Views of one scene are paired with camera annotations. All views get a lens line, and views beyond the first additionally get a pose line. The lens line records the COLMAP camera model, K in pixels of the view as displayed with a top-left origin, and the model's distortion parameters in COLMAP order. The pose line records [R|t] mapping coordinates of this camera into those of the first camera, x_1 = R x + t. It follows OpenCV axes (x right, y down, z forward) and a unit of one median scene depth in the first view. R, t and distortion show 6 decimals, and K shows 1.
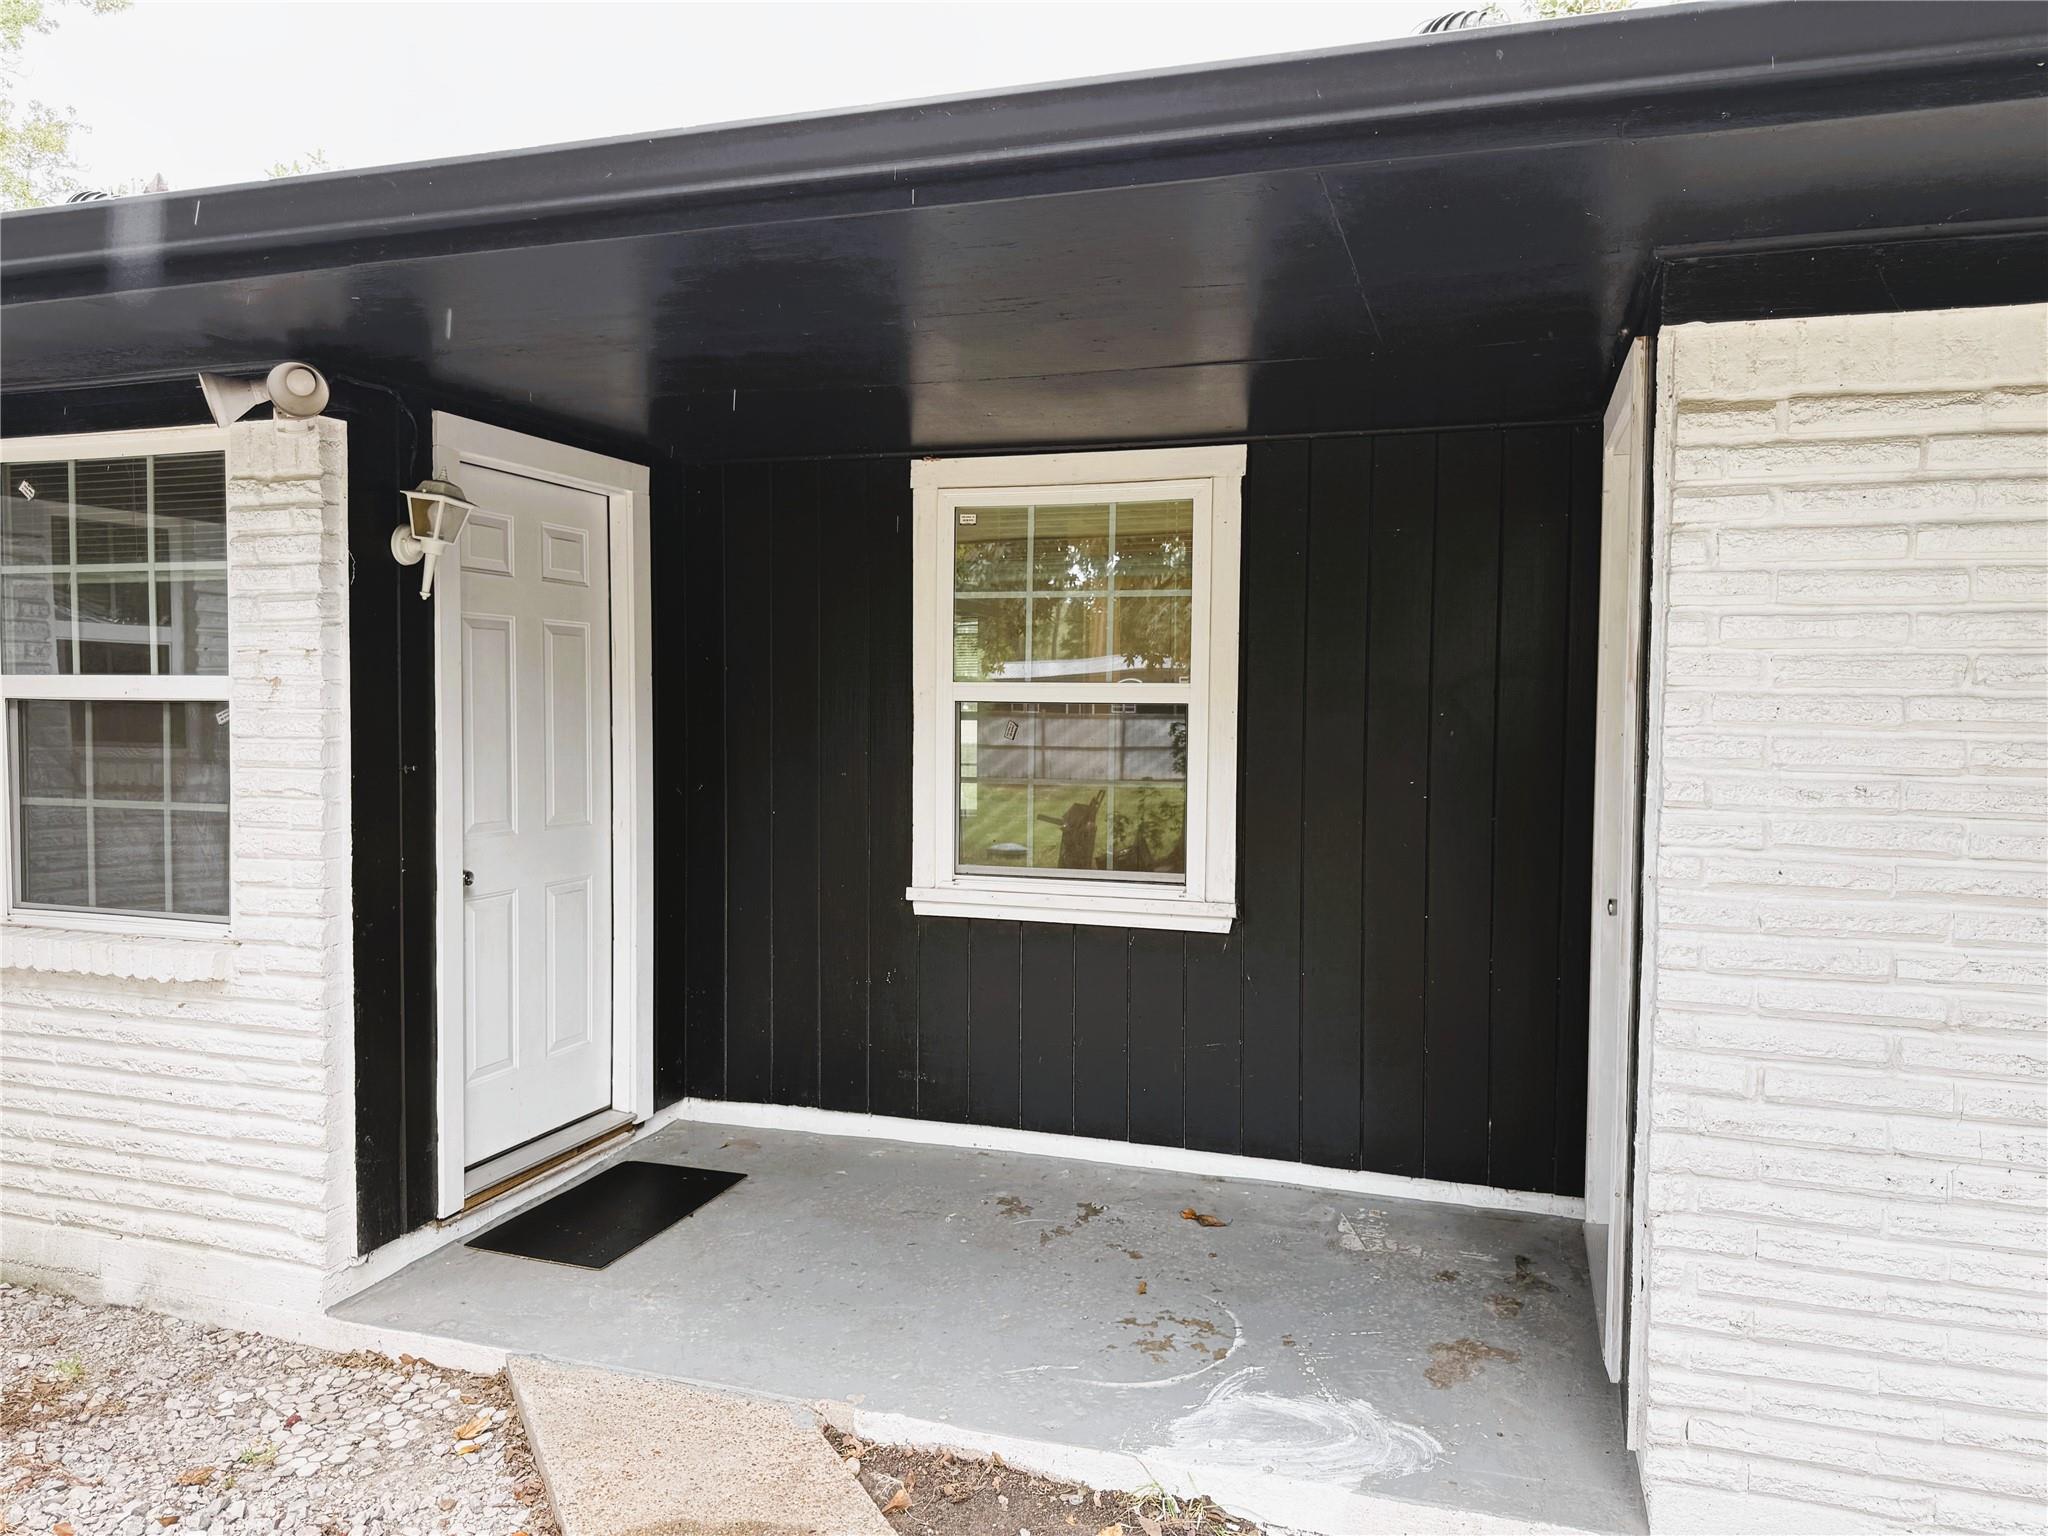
lens RADIAL K [[1447.6, 0, 1042.0], [0, 1447.6, 762.2], [0, 0, 1]] dist [0.064243, -0.077955]
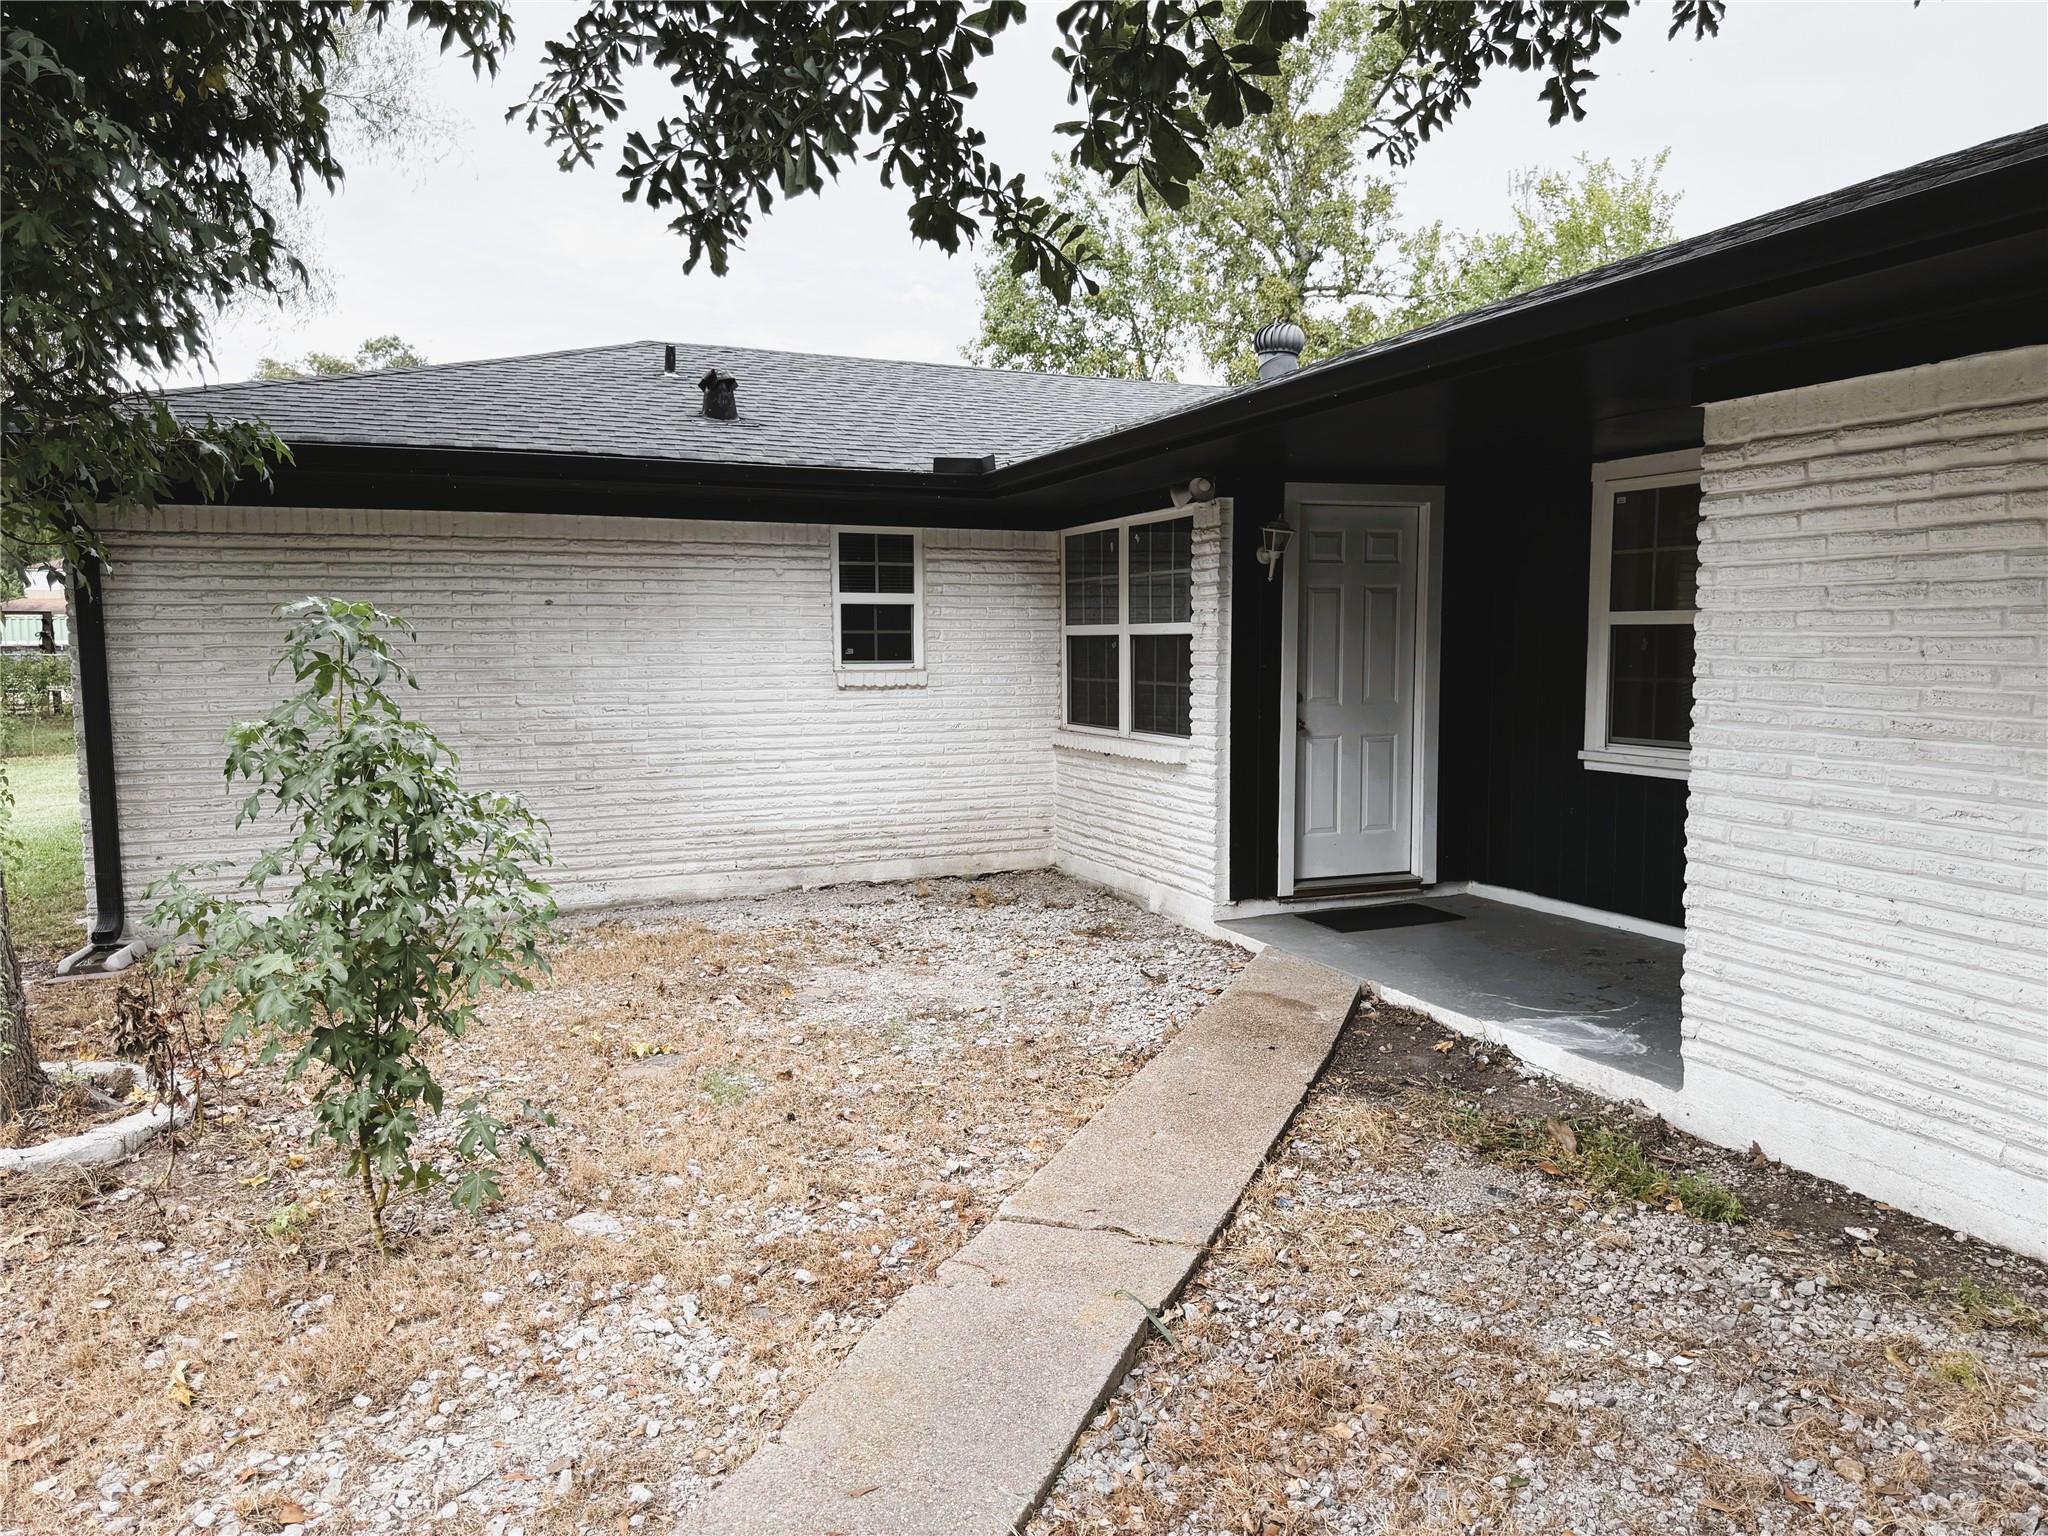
lens RADIAL K [[1447.6, 0, 1015.5], [0, 1447.6, 776.4], [0, 0, 1]] dist [0.064243, -0.077955]
pose [[0.640782, 0.057917, -0.765535, 1.037841], [-0.016767, 0.997968, 0.061467, 0.045055], [0.767540, -0.026551, 0.640452, -0.632602]]
